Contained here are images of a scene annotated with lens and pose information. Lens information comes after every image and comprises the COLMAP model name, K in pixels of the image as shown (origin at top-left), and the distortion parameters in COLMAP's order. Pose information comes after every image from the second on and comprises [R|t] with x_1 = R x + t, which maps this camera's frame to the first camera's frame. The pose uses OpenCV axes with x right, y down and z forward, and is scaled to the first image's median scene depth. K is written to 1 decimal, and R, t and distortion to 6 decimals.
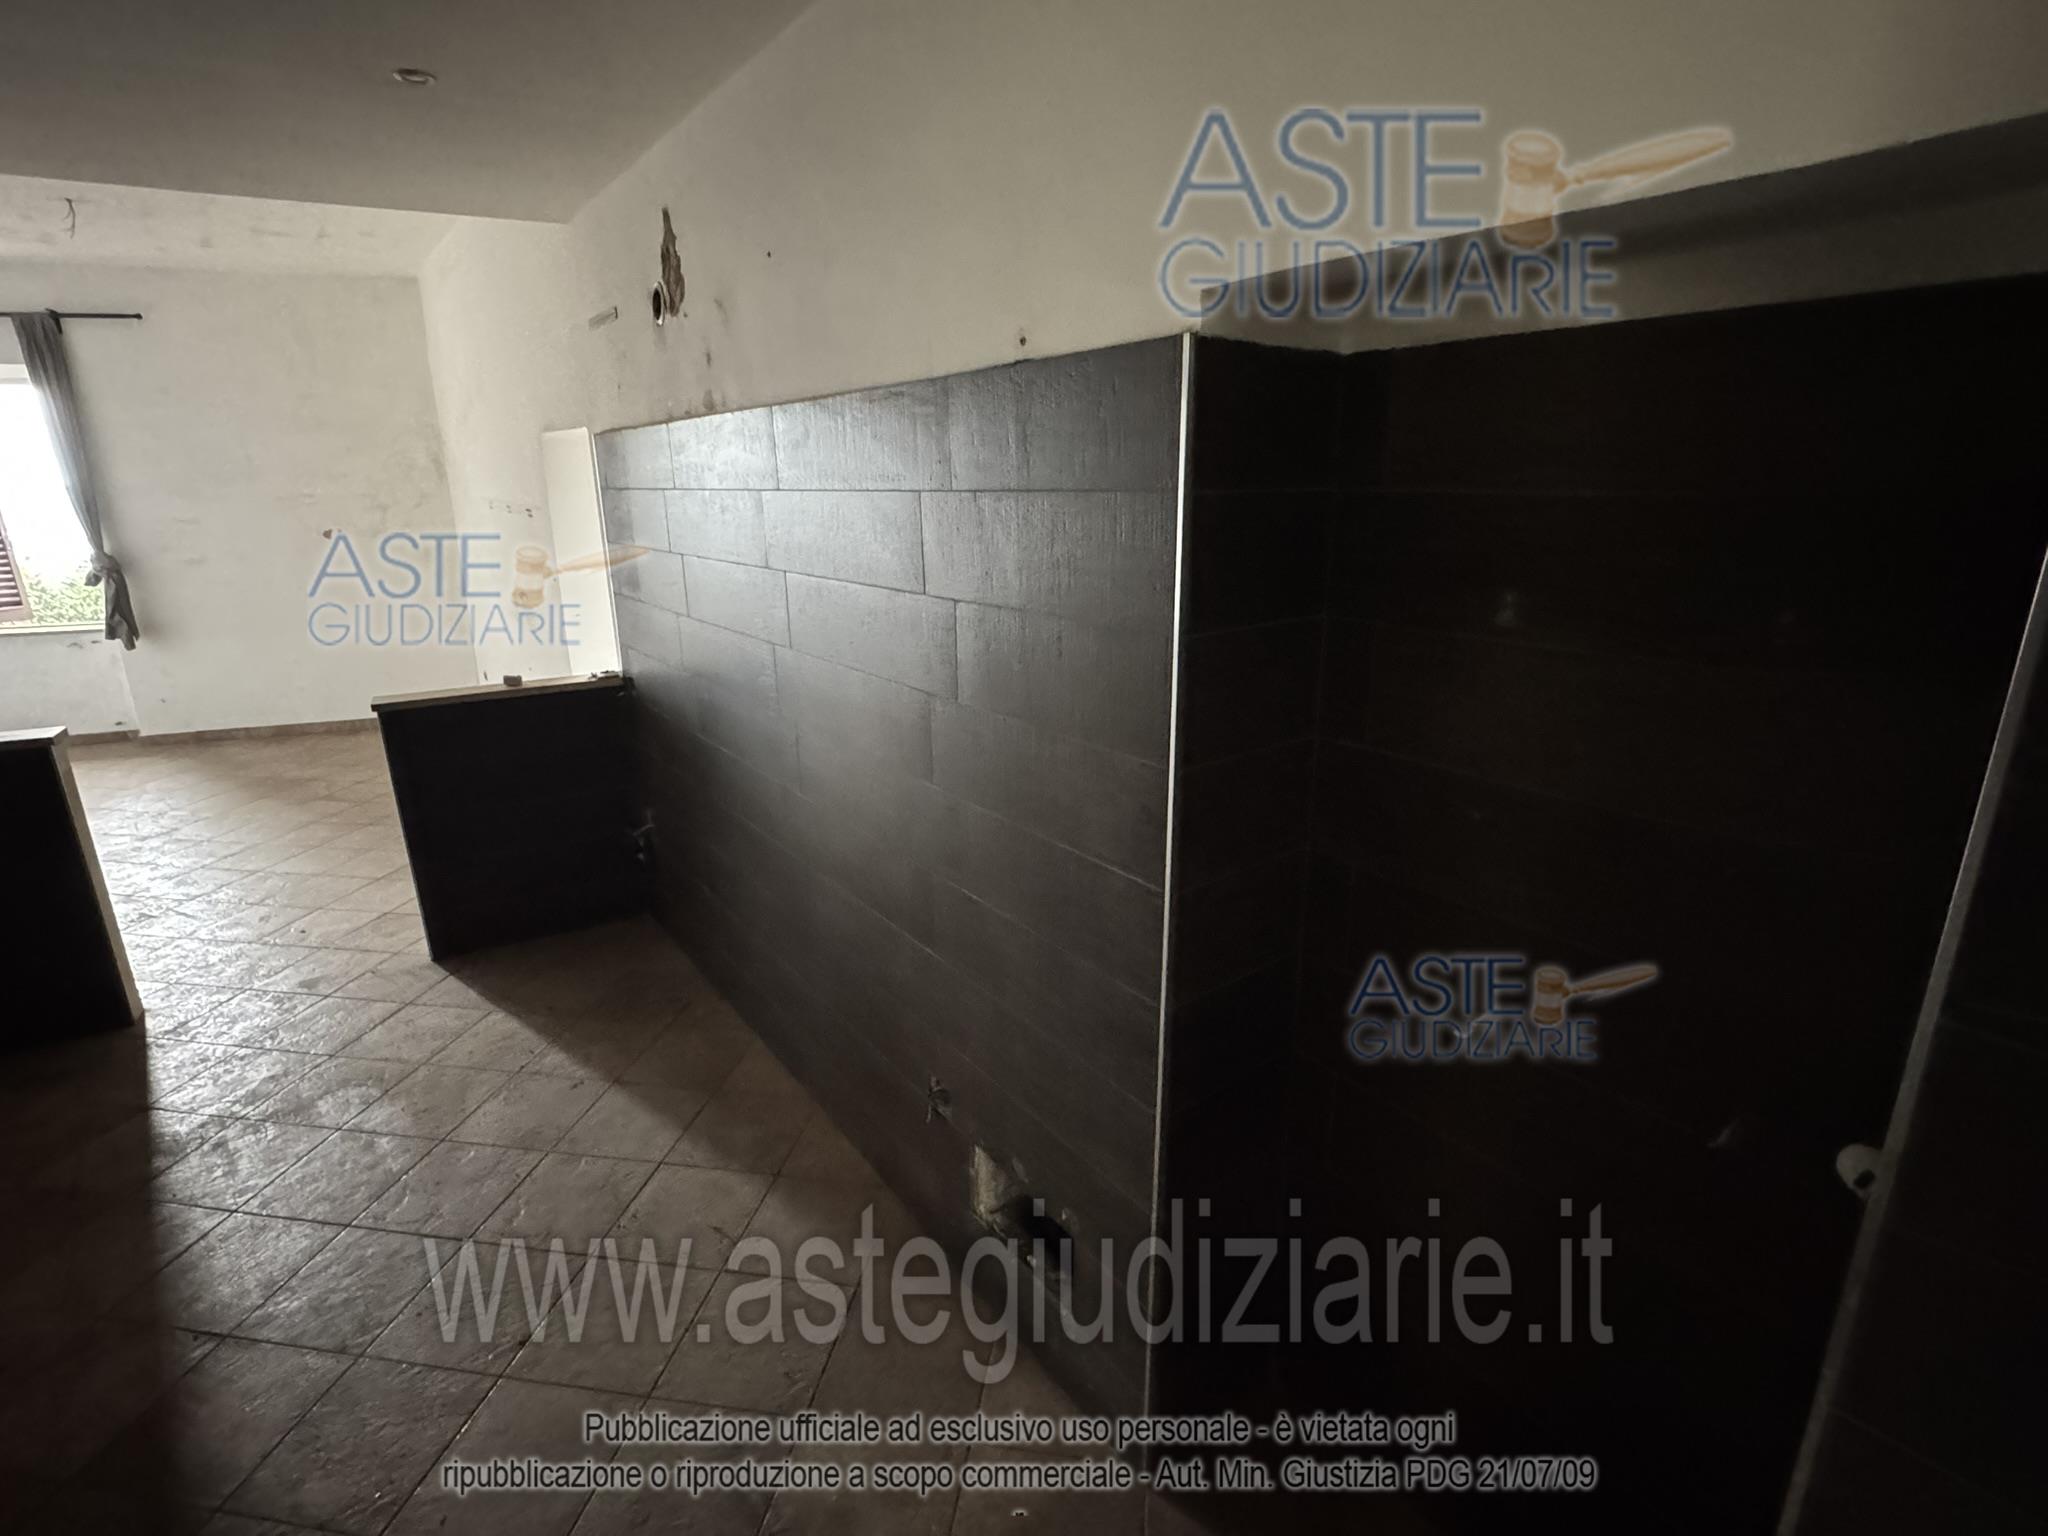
lens RADIAL K [[986.8, 0, 1020.7], [0, 986.8, 769.2], [0, 0, 1]] dist [-0.004402, -0.000534]
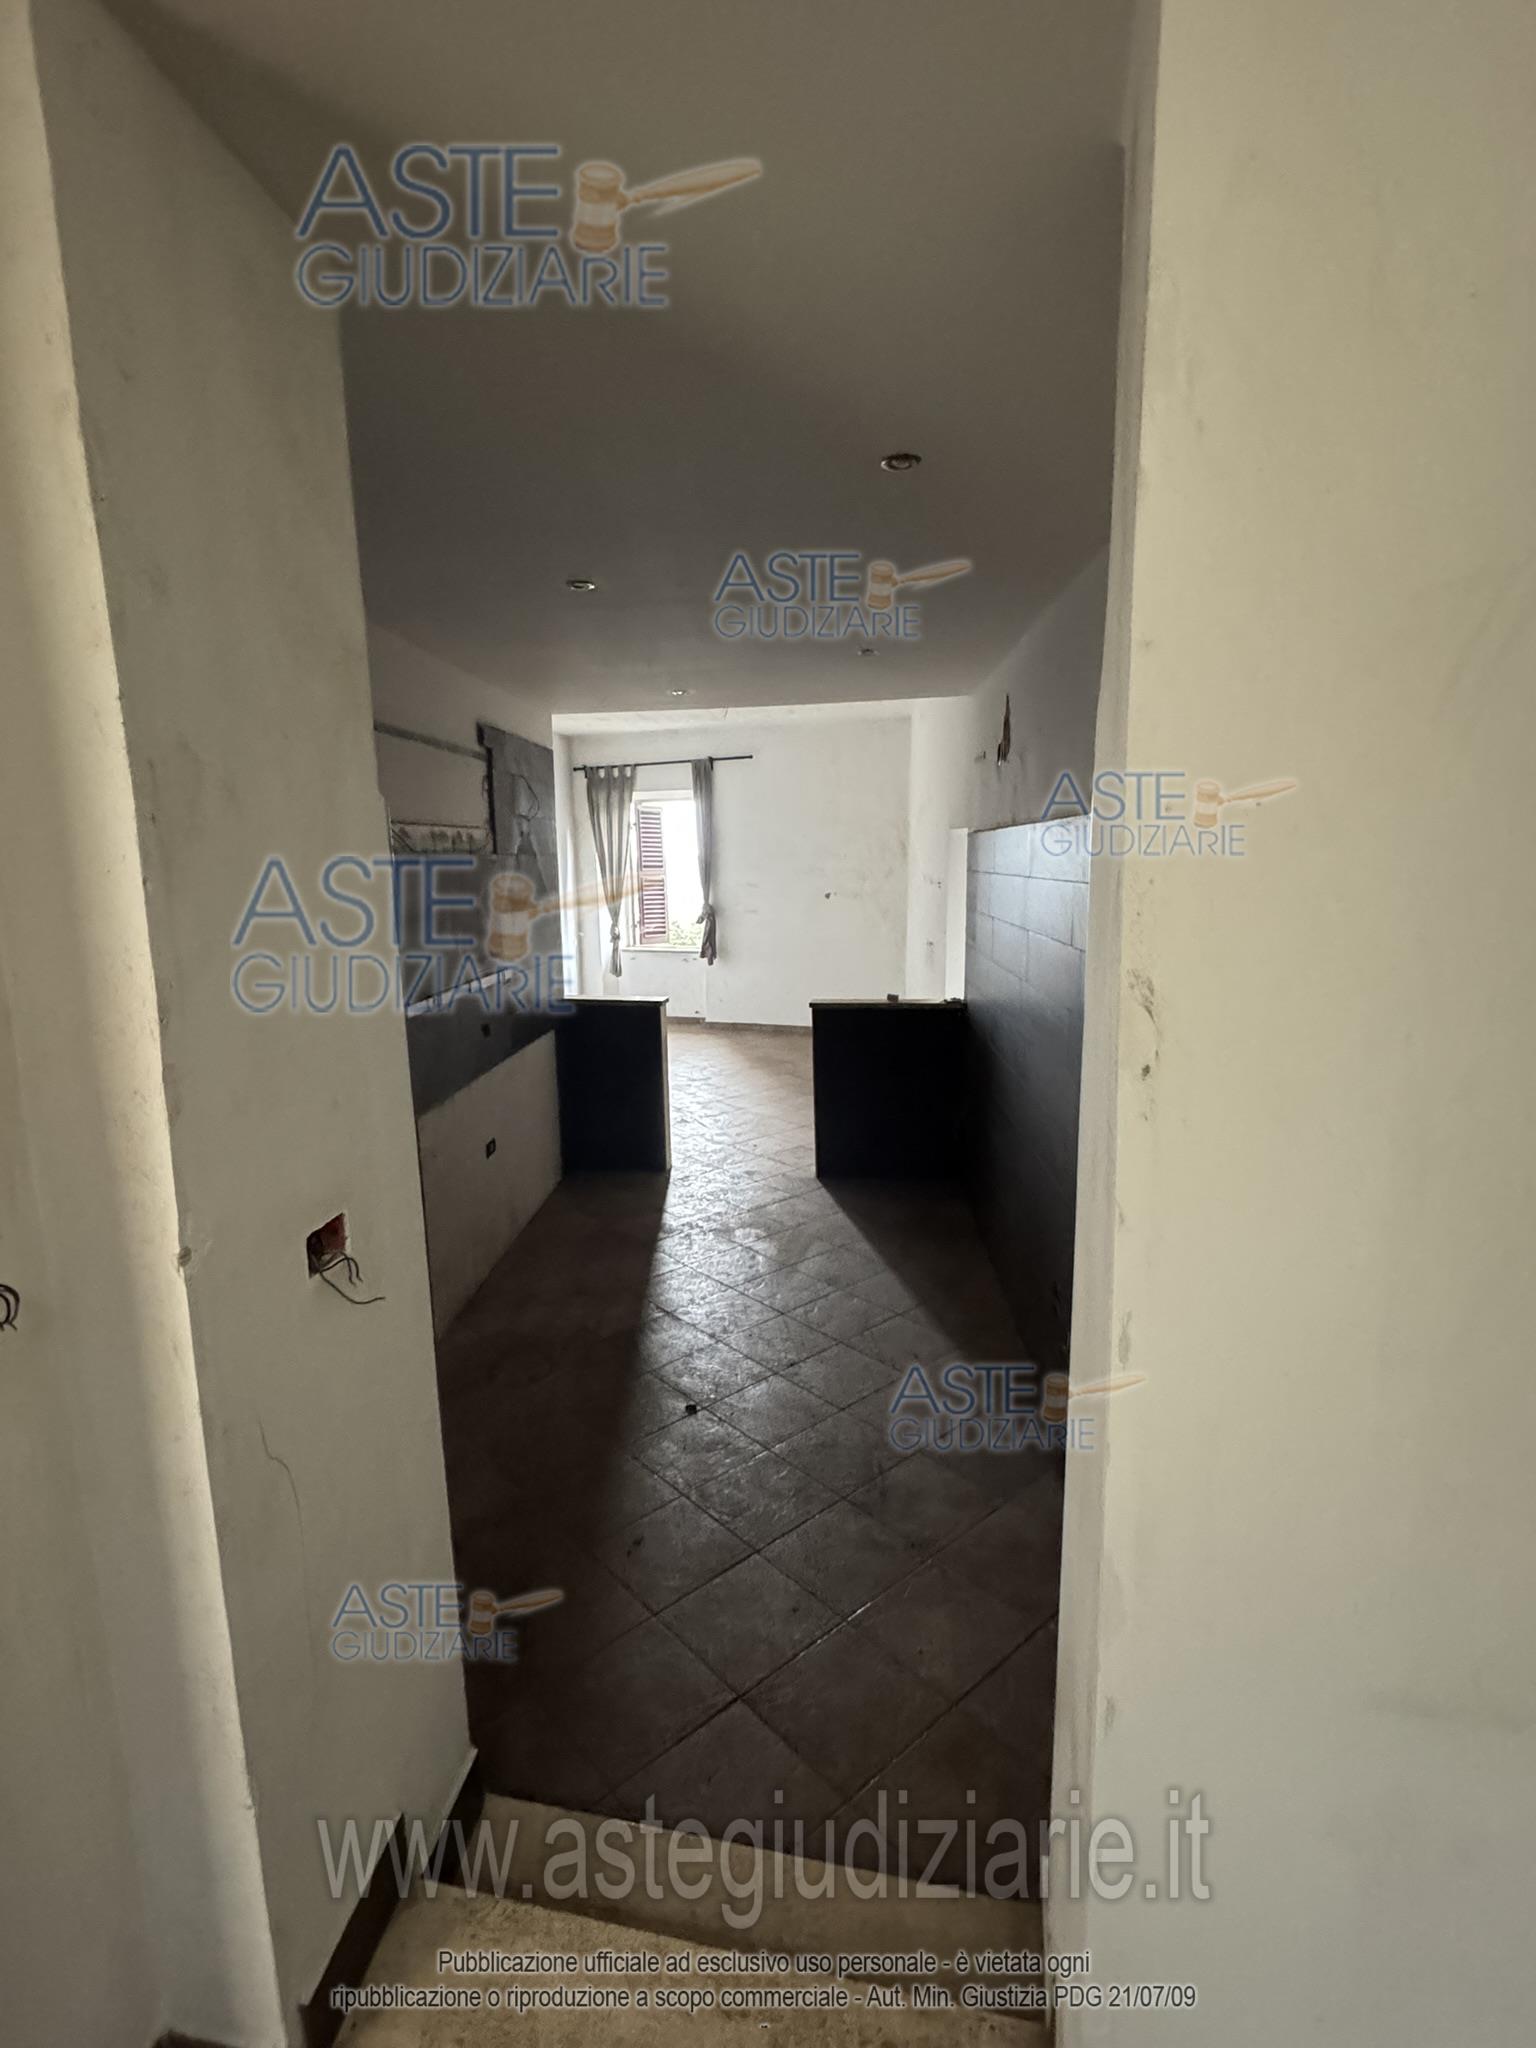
lens RADIAL K [[986.8, 0, 760.2], [0, 986.8, 1019.9], [0, 0, 1]] dist [-0.004402, -0.000534]
pose [[0.767110, 0.102434, -0.633284, 0.266166], [-0.173510, 0.983506, -0.051094, 0.051645], [0.617605, 0.149076, 0.772231, -0.249640]]
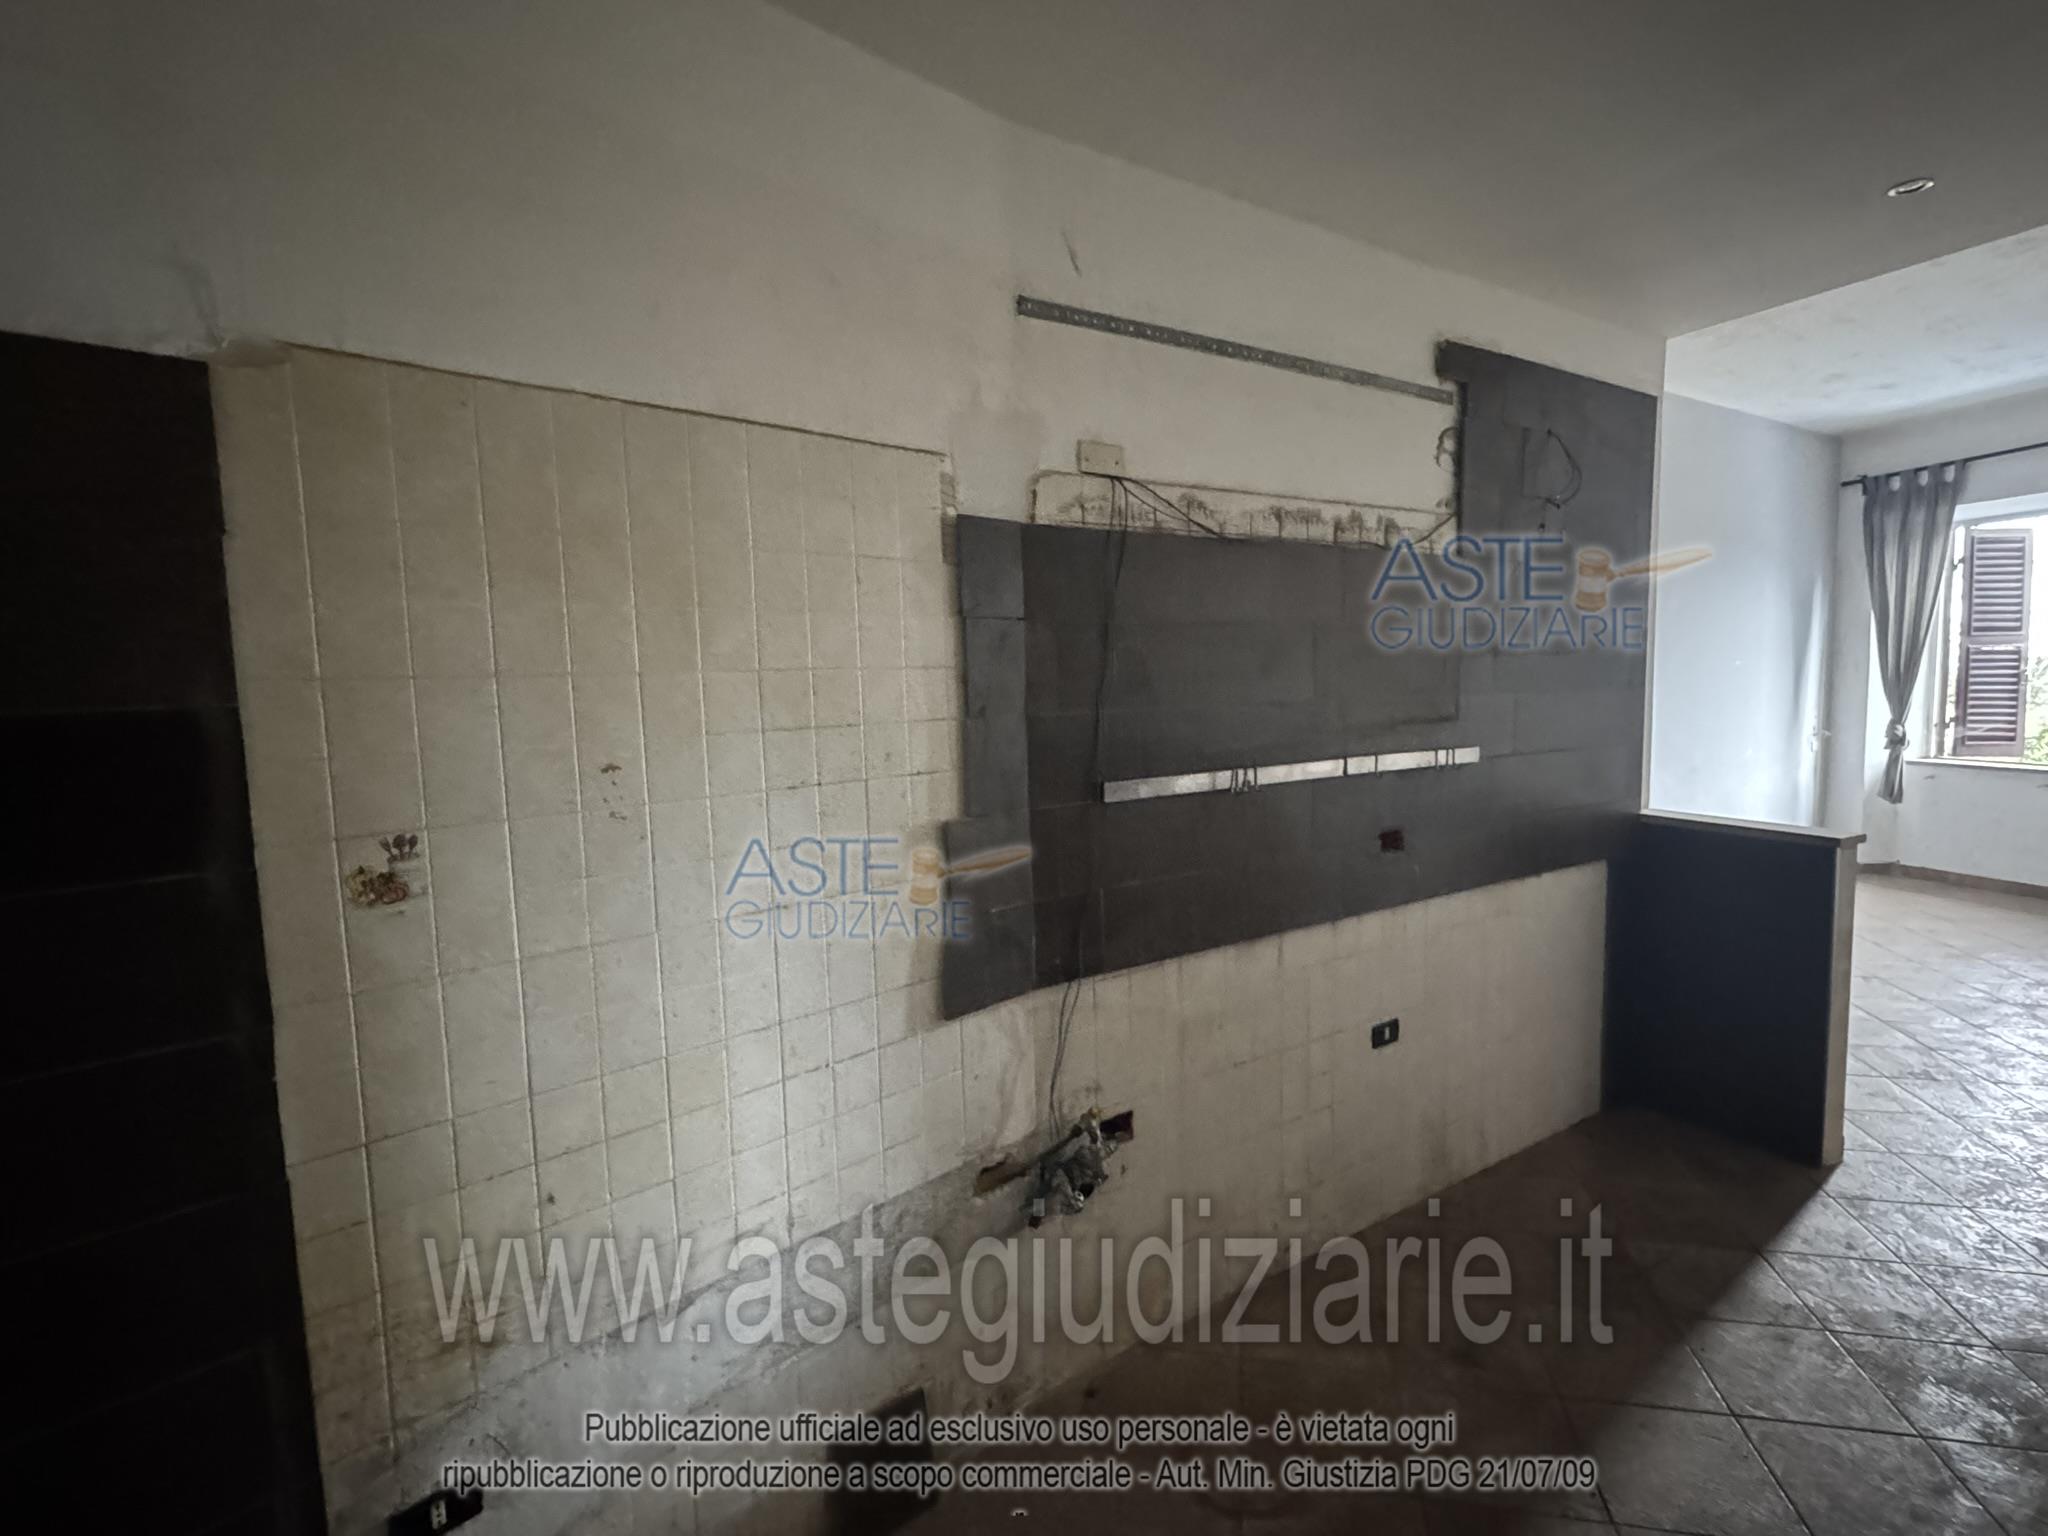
lens RADIAL K [[986.8, 0, 1012.3], [0, 986.8, 772.5], [0, 0, 1]] dist [-0.004402, -0.000534]
pose [[-0.067578, 0.103839, -0.992296, -0.006971], [-0.256695, 0.959279, 0.117865, -0.001293], [0.964127, 0.262682, -0.038171, 0.211349]]
